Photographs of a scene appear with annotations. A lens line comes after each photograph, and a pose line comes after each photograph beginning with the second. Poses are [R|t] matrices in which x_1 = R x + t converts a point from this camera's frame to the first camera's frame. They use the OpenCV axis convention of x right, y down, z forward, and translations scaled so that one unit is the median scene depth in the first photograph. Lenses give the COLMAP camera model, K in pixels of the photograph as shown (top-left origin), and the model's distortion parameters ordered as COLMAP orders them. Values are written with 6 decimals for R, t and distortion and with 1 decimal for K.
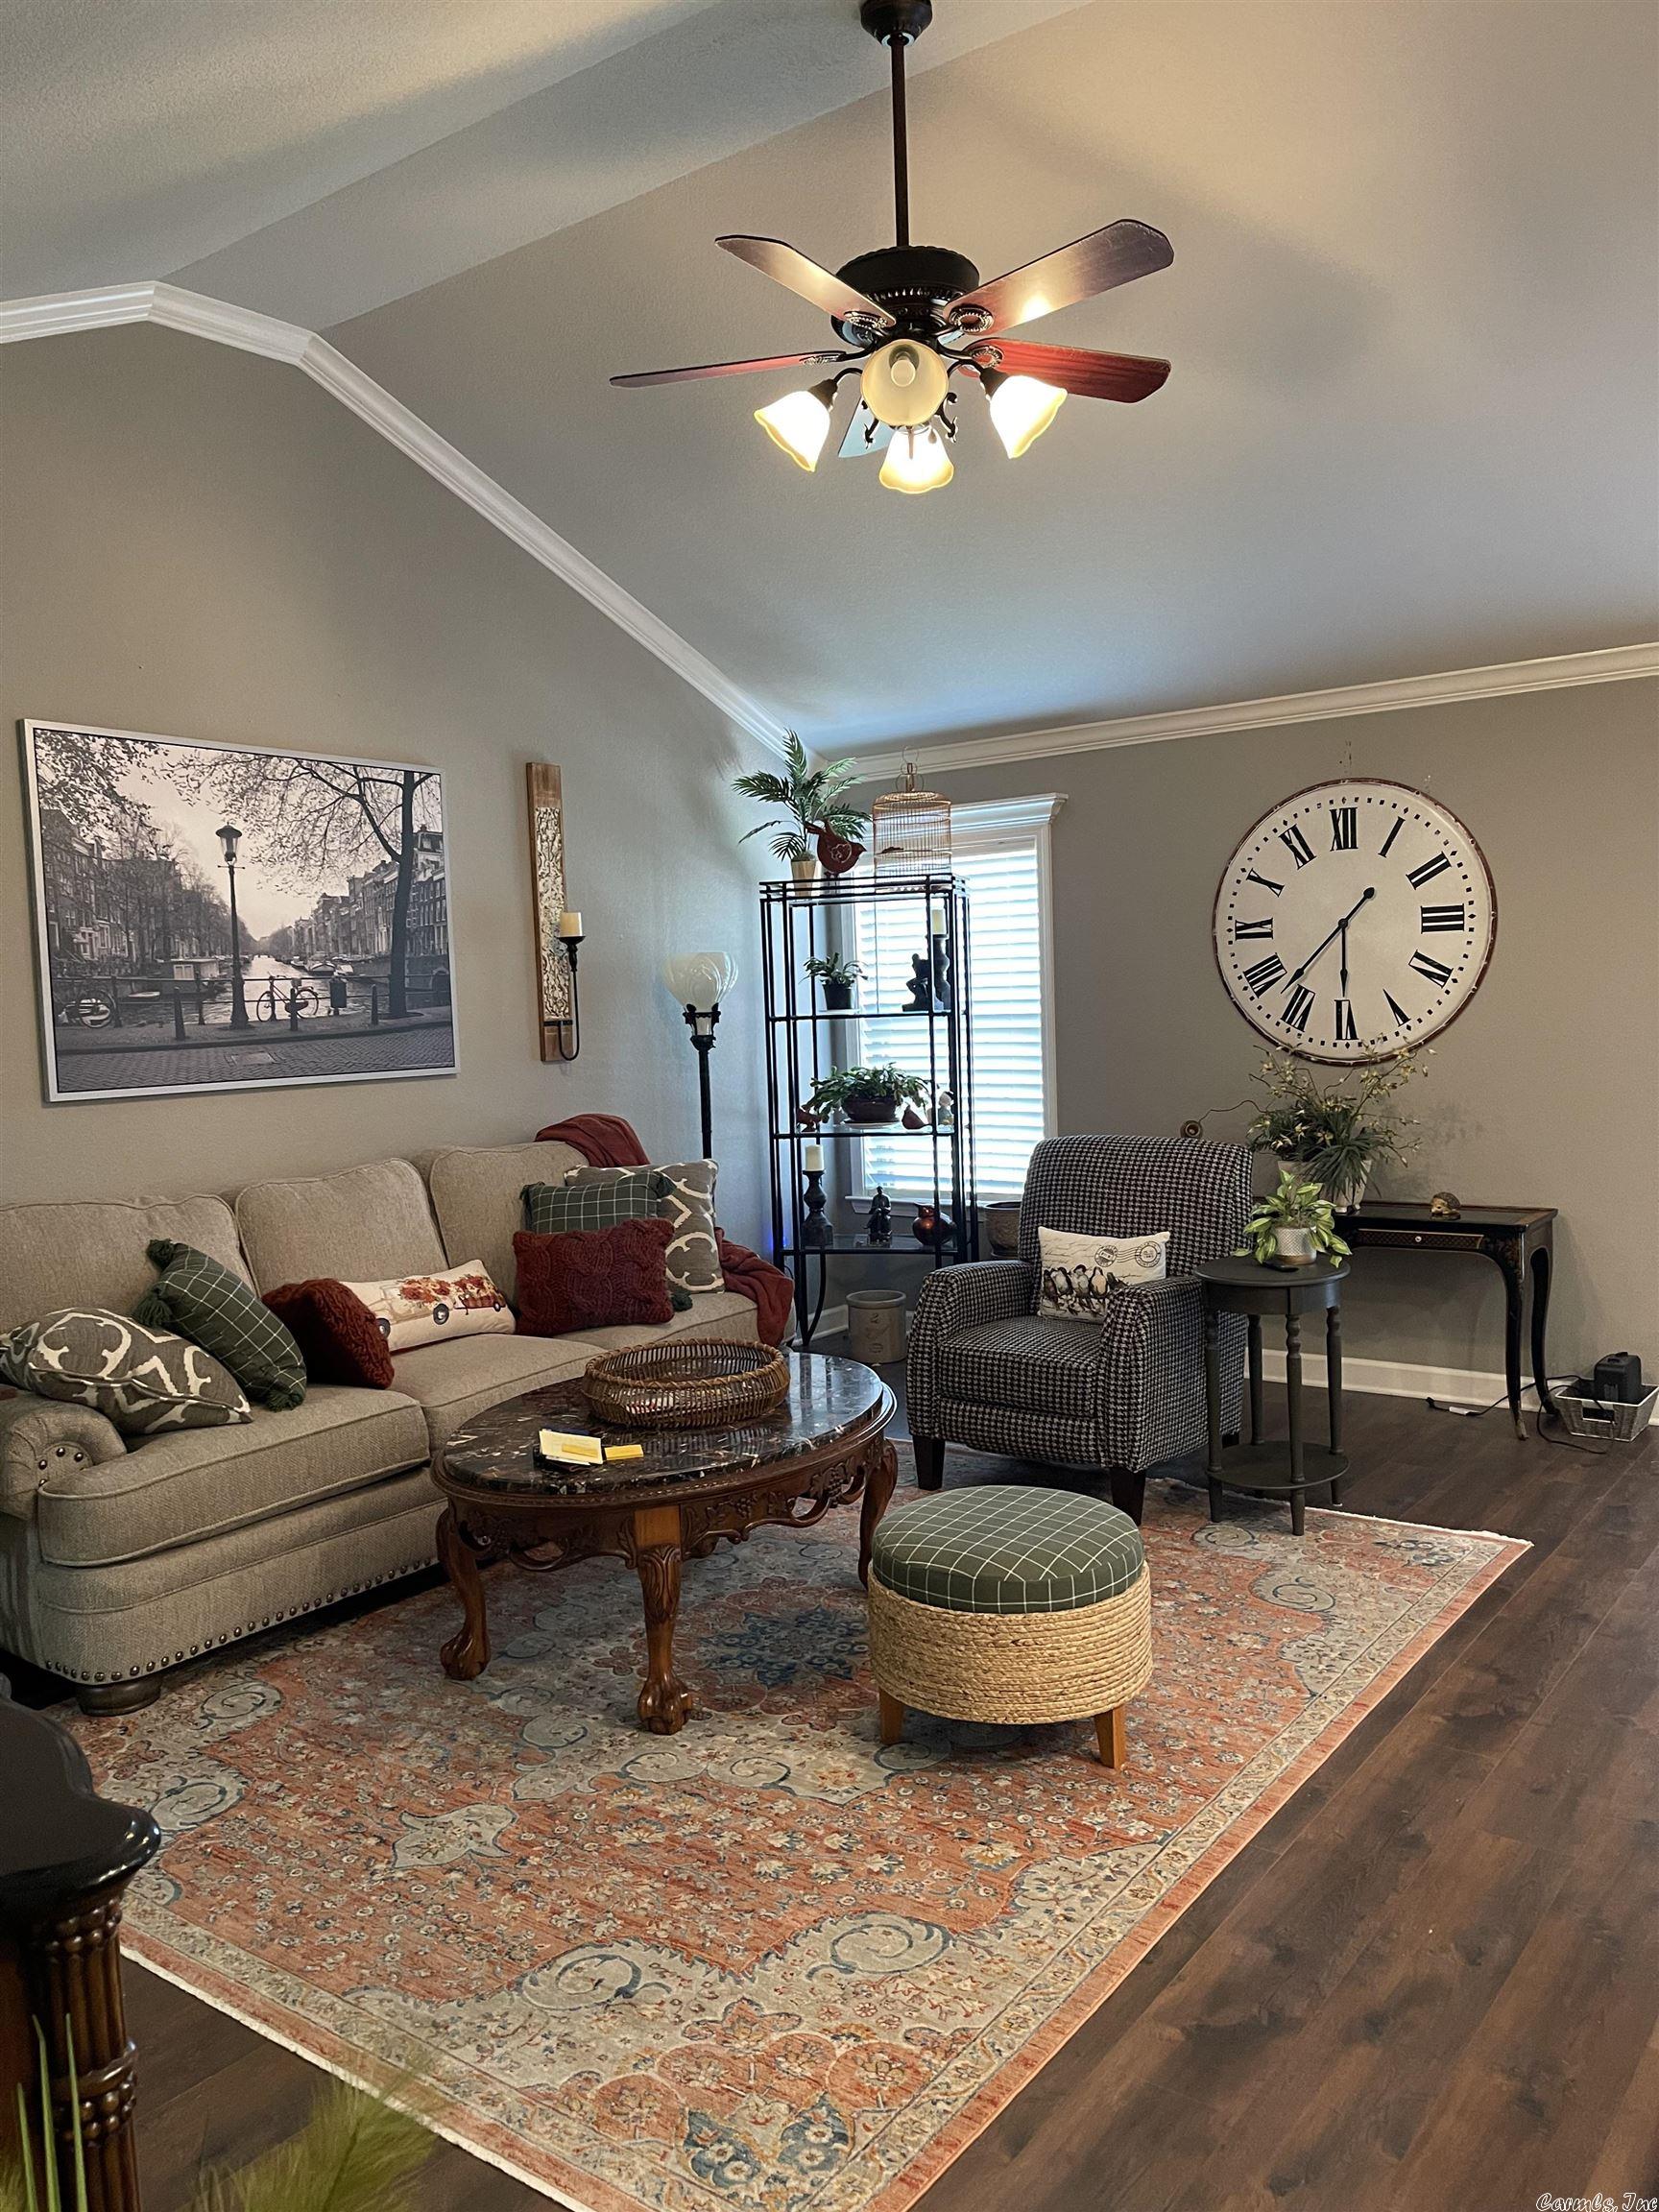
lens RADIAL K [[1679.9, 0, 834.4], [0, 1679.9, 1139.0], [0, 0, 1]] dist [0.064339, -0.088825]
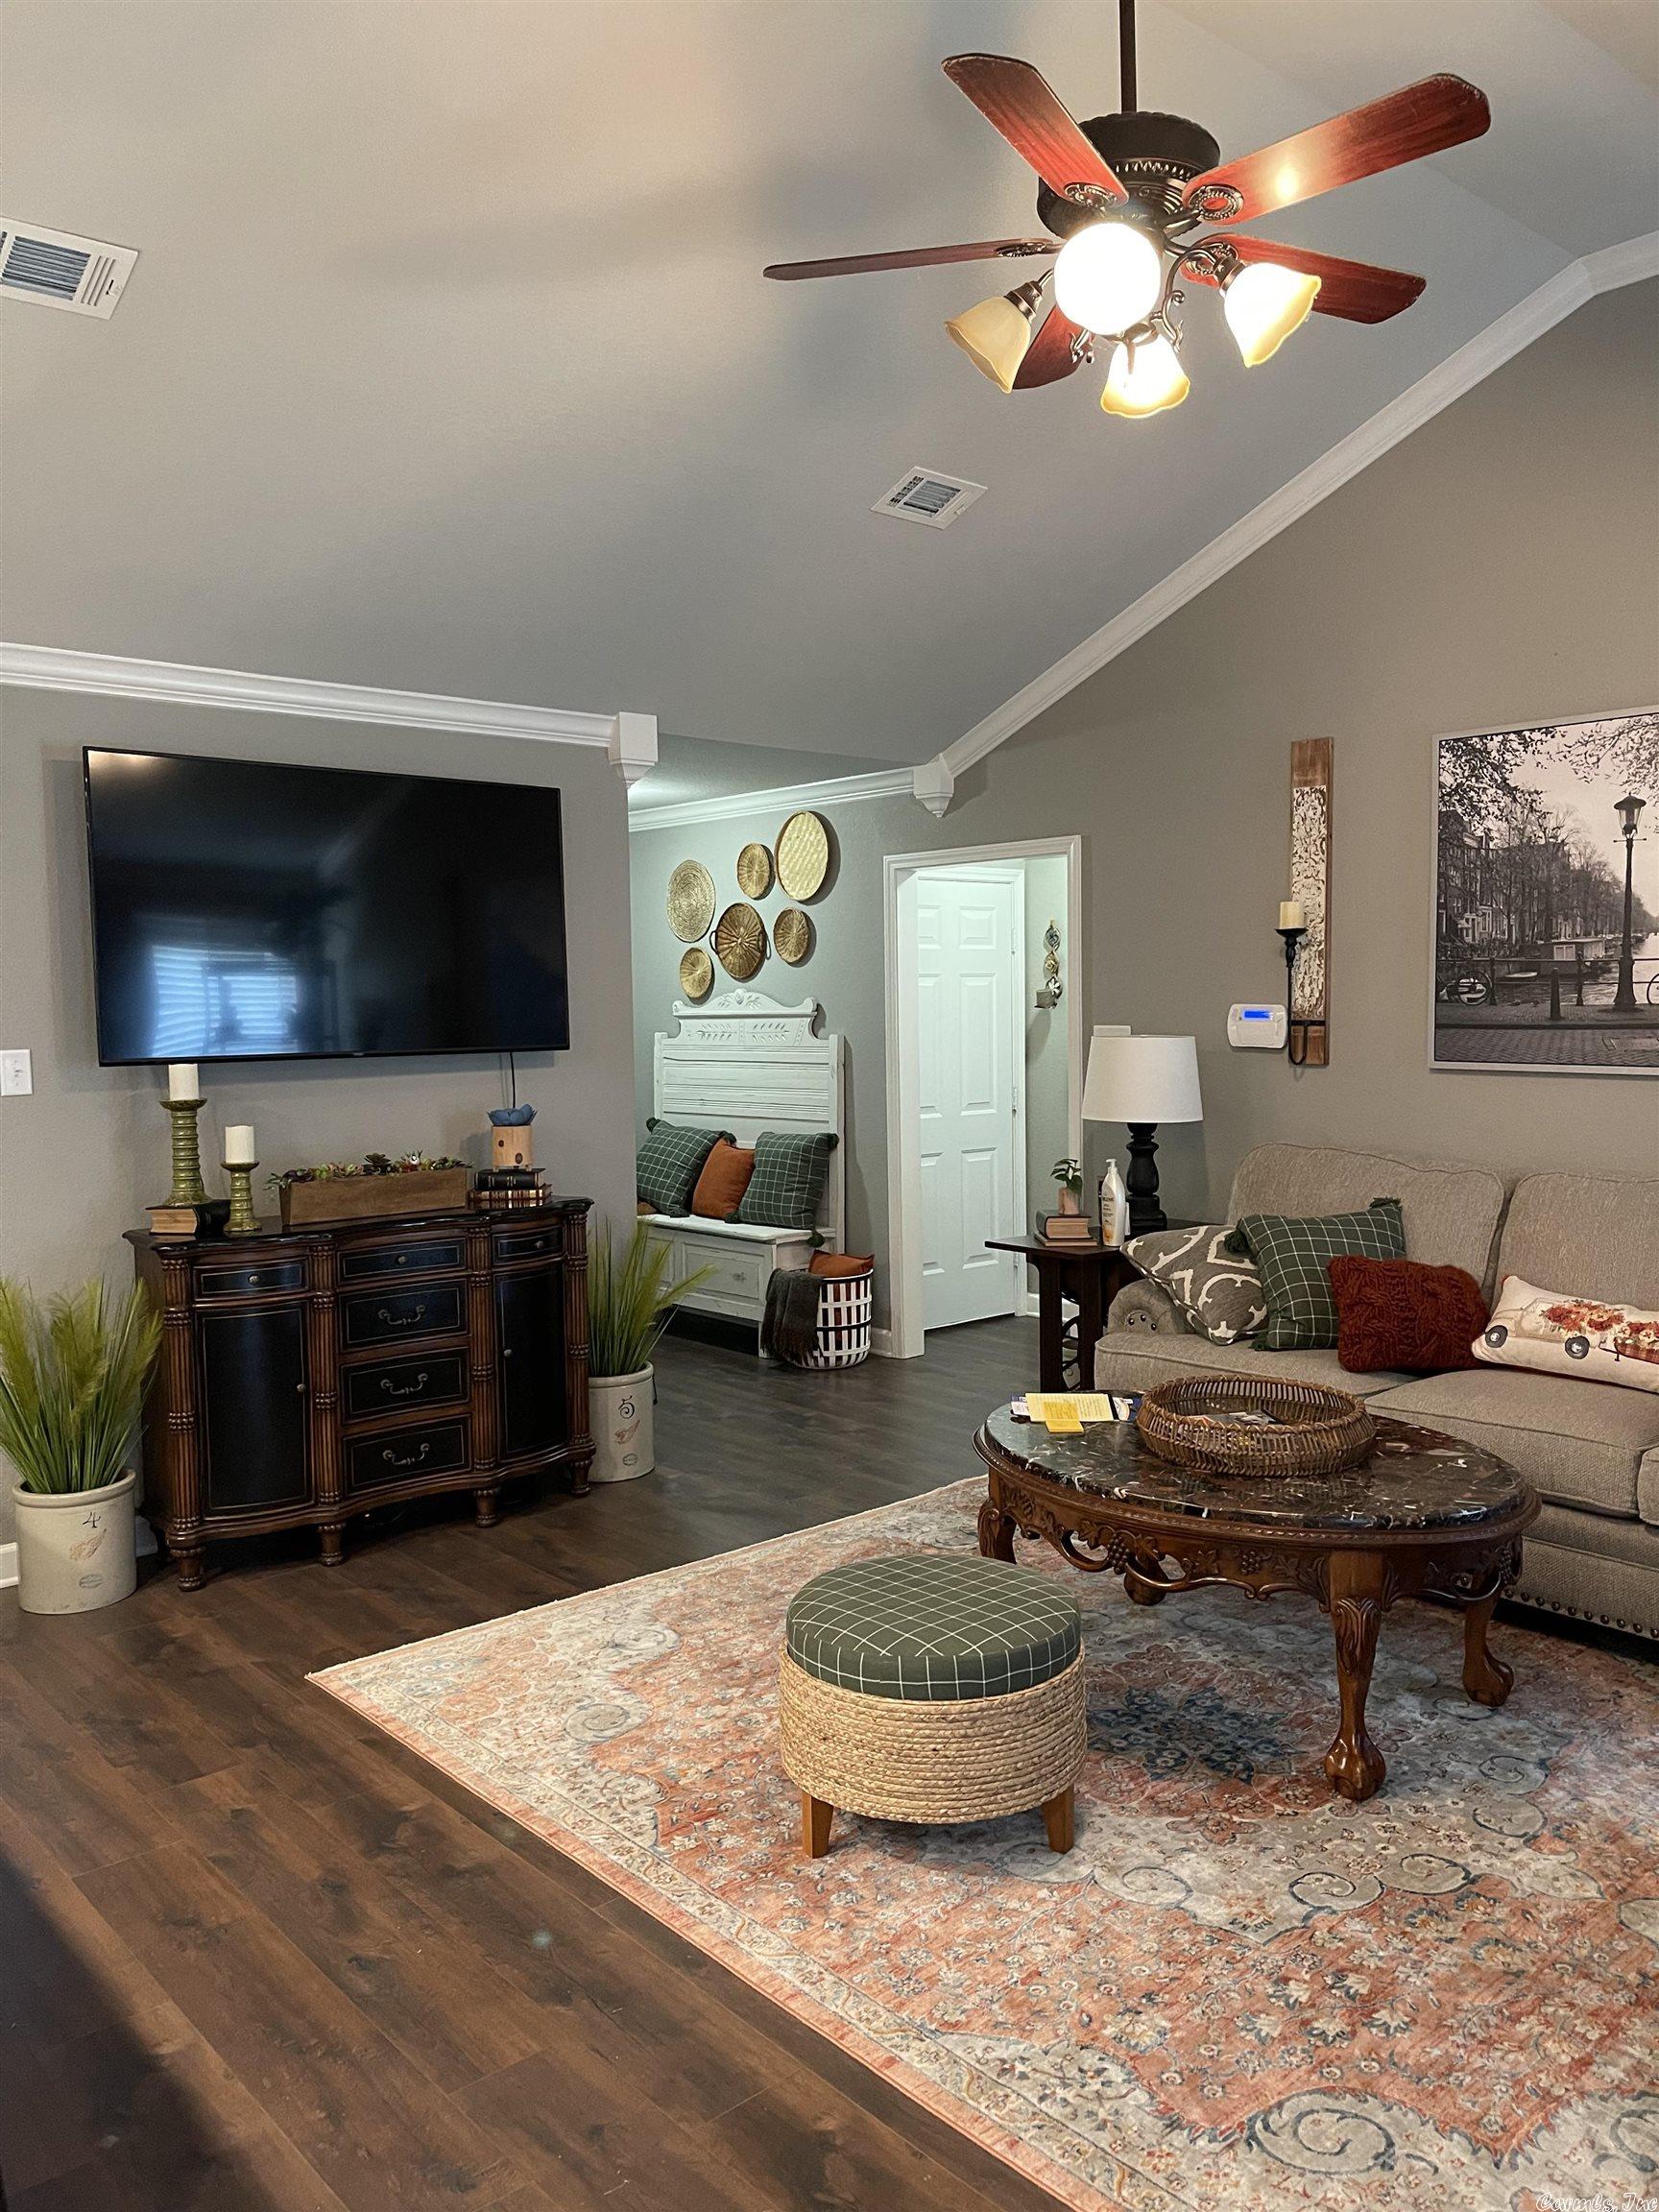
lens RADIAL K [[1679.9, 0, 834.4], [0, 1679.9, 1139.0], [0, 0, 1]] dist [0.064339, -0.088825]
pose [[-0.216635, 0.123130, -0.968457, 0.721910], [-0.065851, 0.987912, 0.140334, -0.106119], [0.974029, 0.094175, -0.205908, 0.828897]]
